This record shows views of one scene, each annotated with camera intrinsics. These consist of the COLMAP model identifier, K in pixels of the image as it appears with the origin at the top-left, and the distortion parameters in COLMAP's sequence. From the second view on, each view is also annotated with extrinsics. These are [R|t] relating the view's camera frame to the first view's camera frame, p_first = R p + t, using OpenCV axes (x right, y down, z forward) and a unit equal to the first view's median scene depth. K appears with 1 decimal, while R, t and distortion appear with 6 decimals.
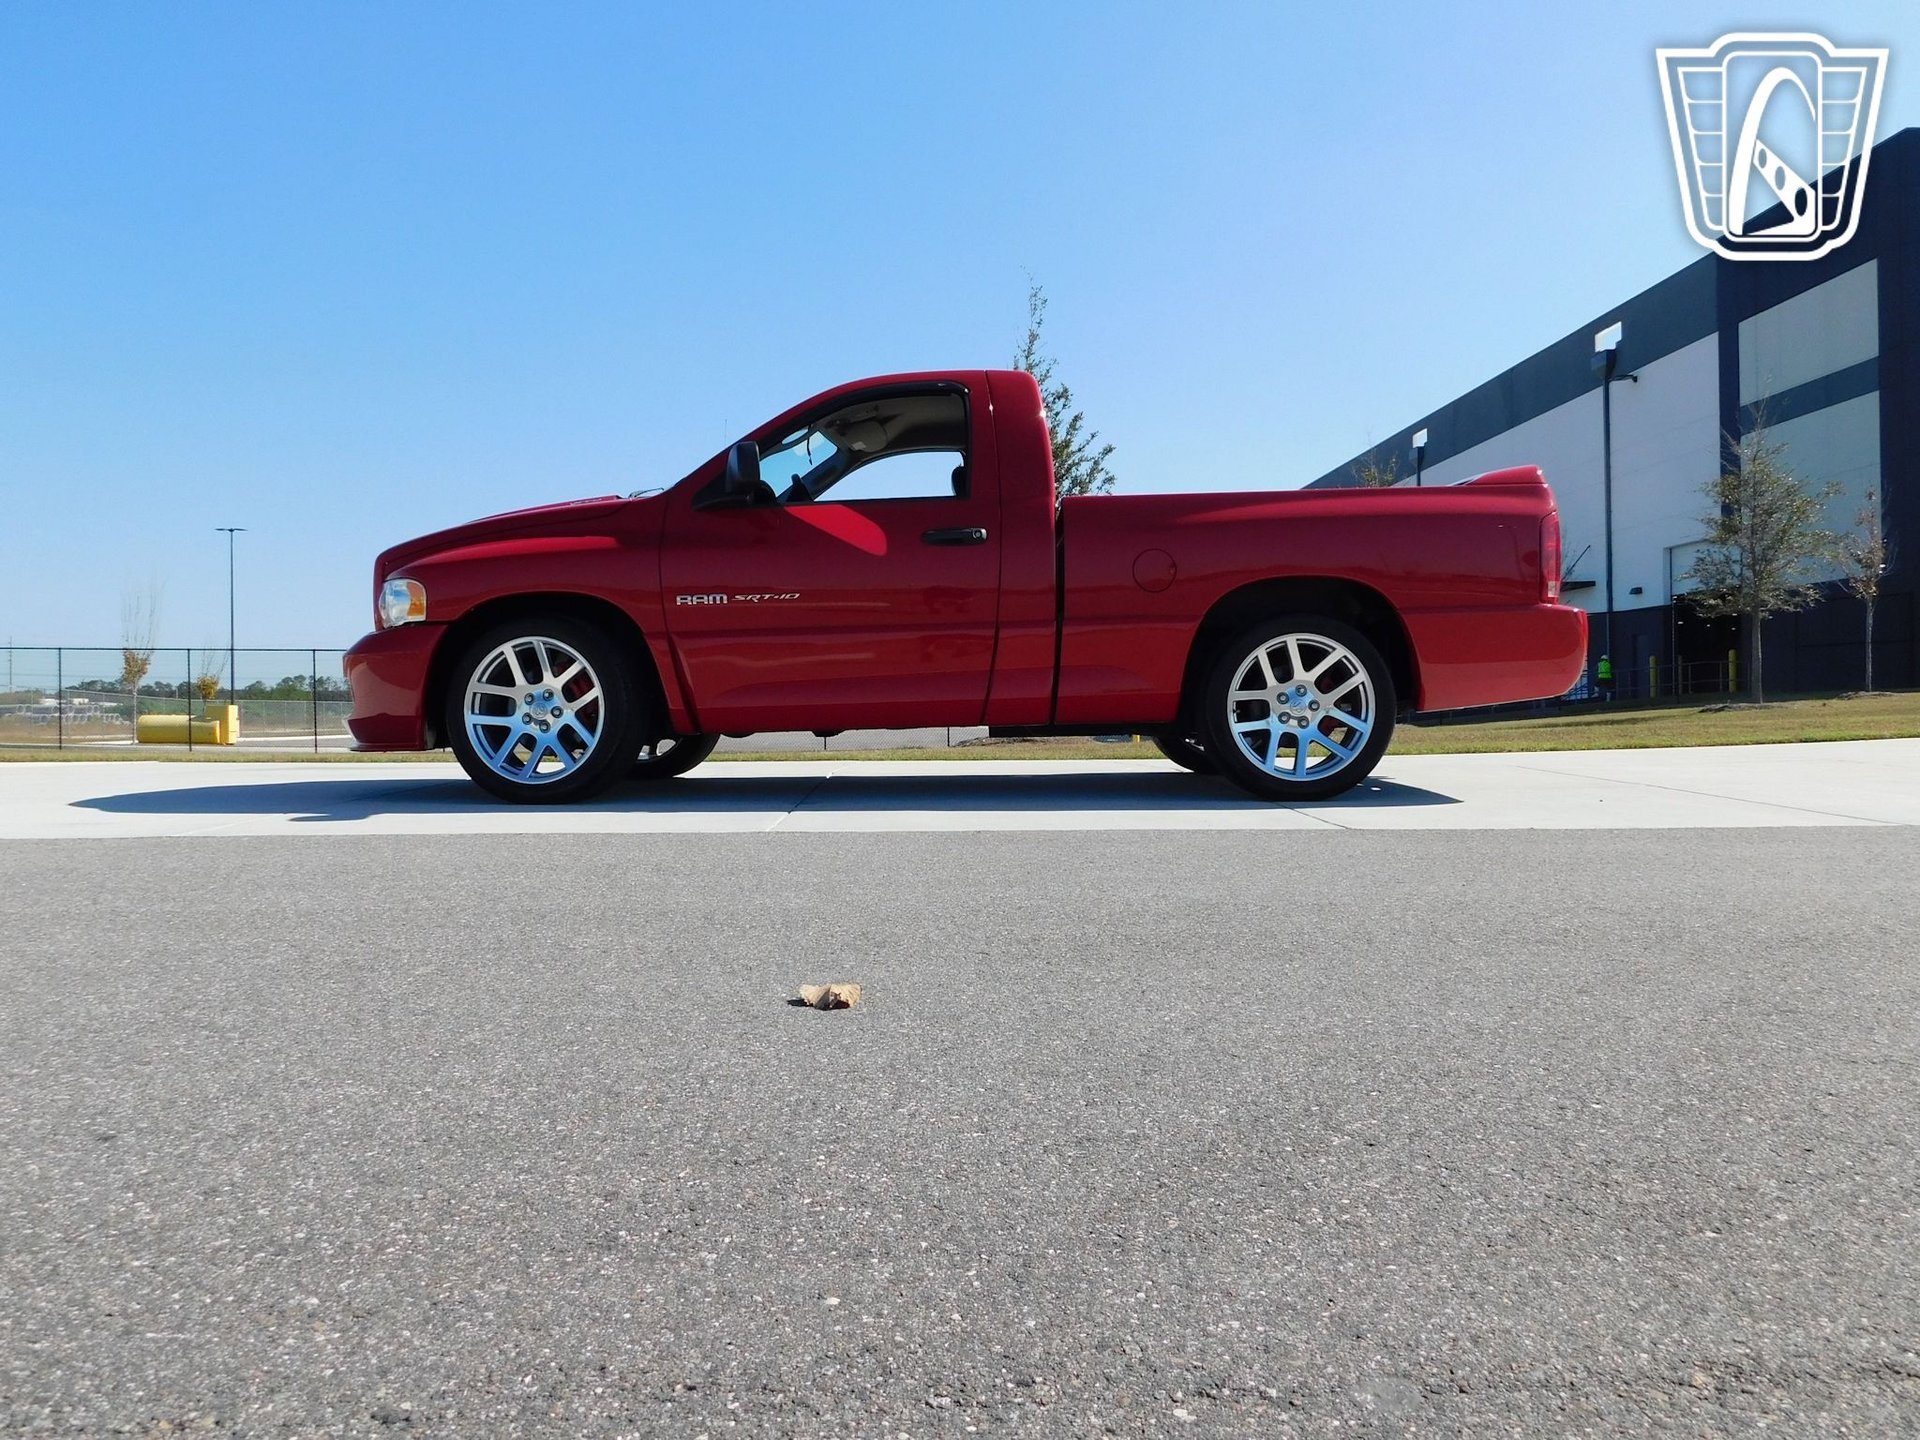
lens RADIAL K [[1419.9, 0, 955.9], [0, 1419.9, 700.2], [0, 0, 1]] dist [-0.020322, 0.025148]
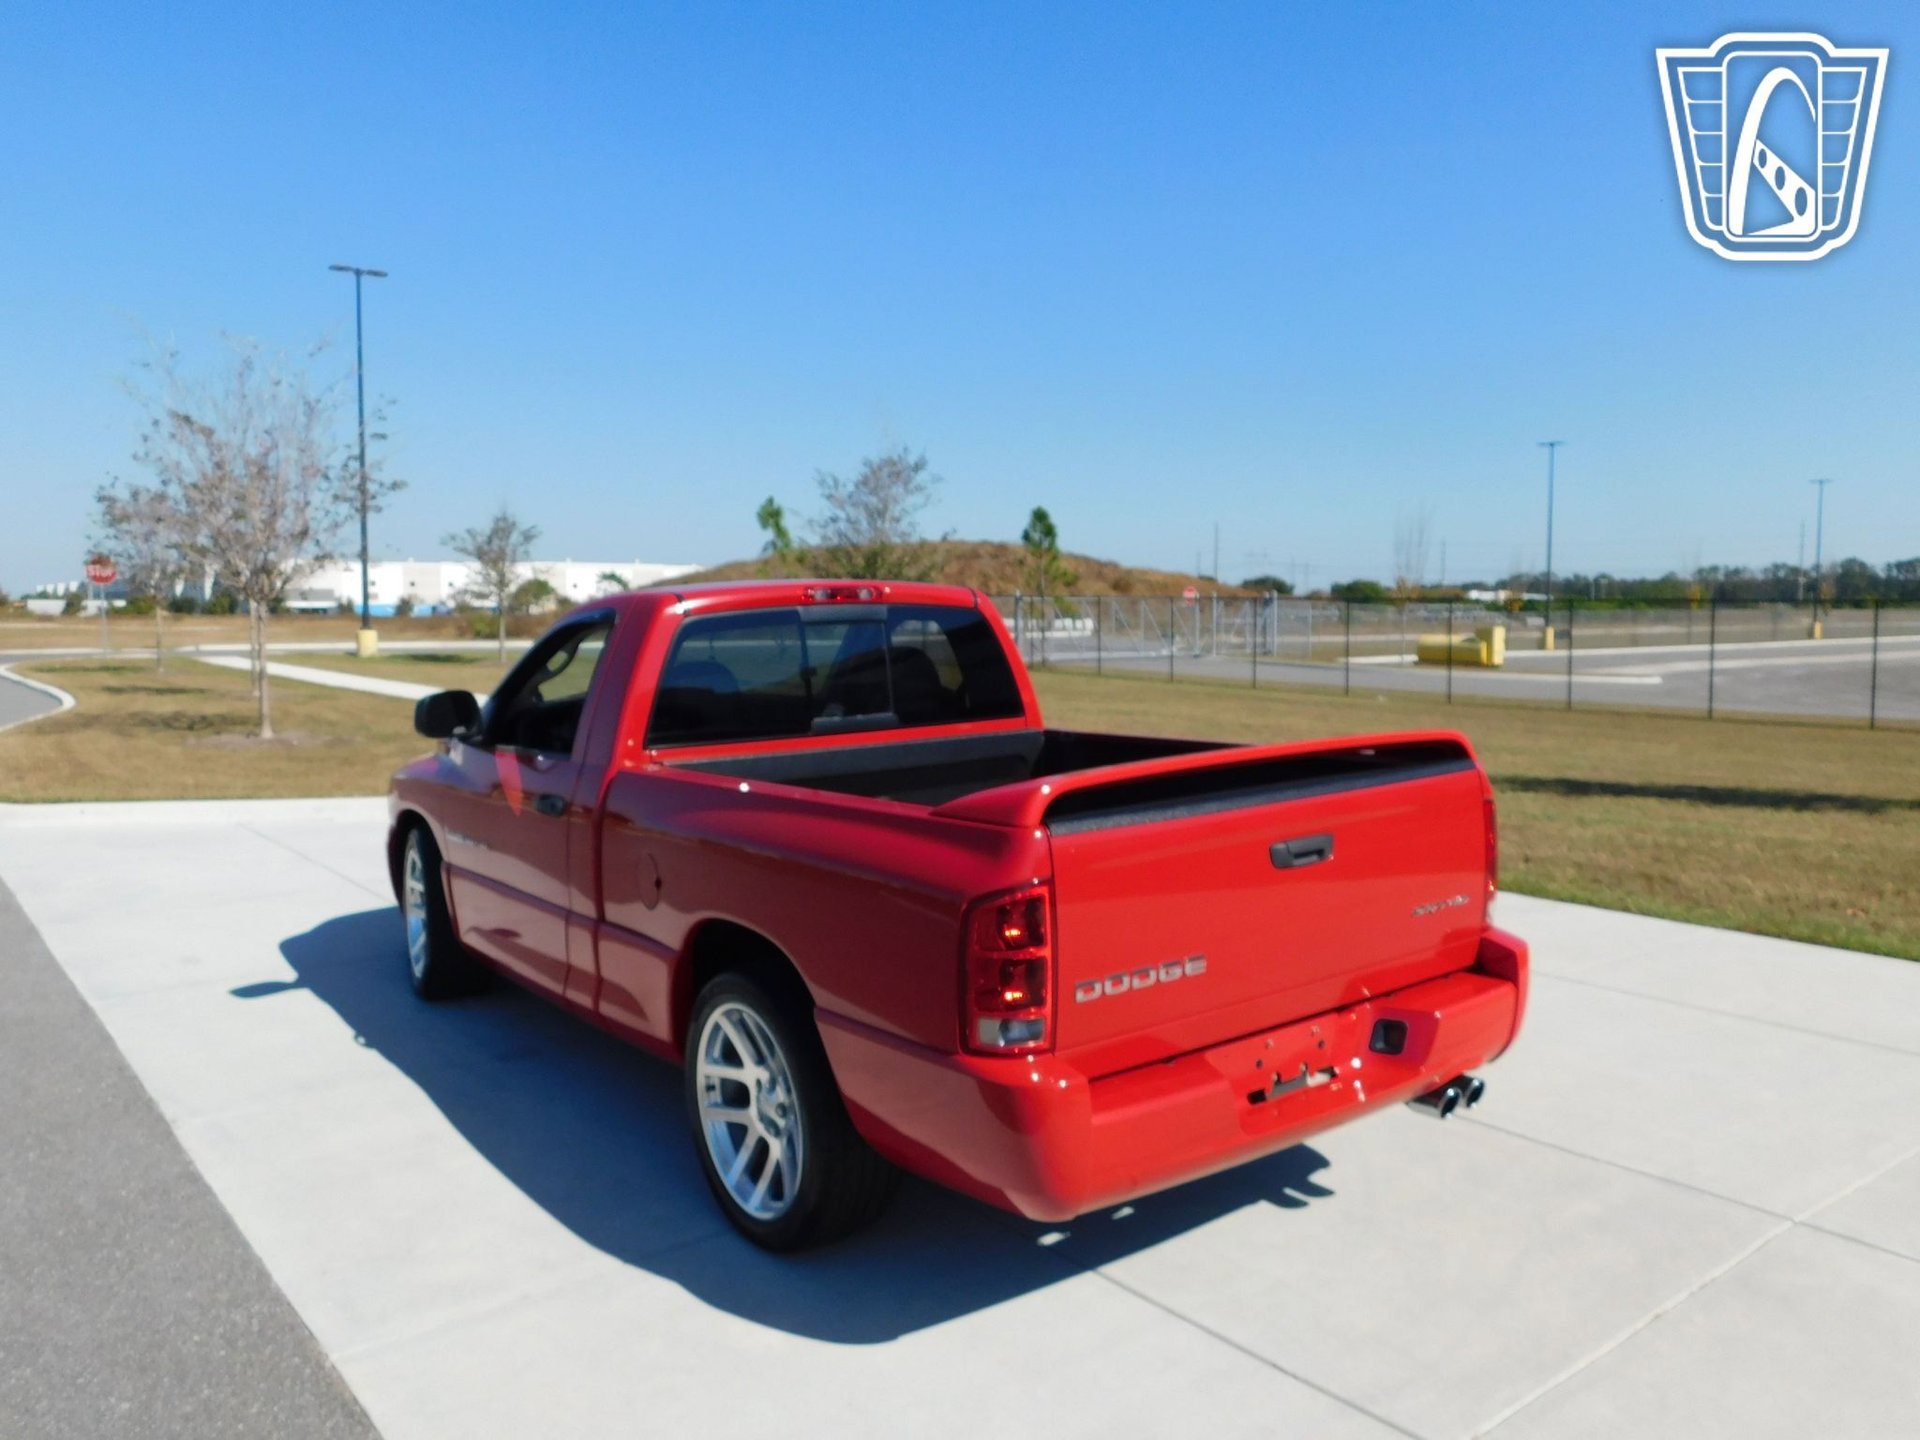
lens RADIAL K [[1419.9, 0, 969.3], [0, 1419.9, 704.9], [0, 0, 1]] dist [-0.020322, 0.025148]
pose [[0.608260, 0.060035, -0.791464, 0.184471], [0.003401, 0.996929, 0.078234, -0.054060], [0.793731, -0.050278, 0.606188, 0.151569]]
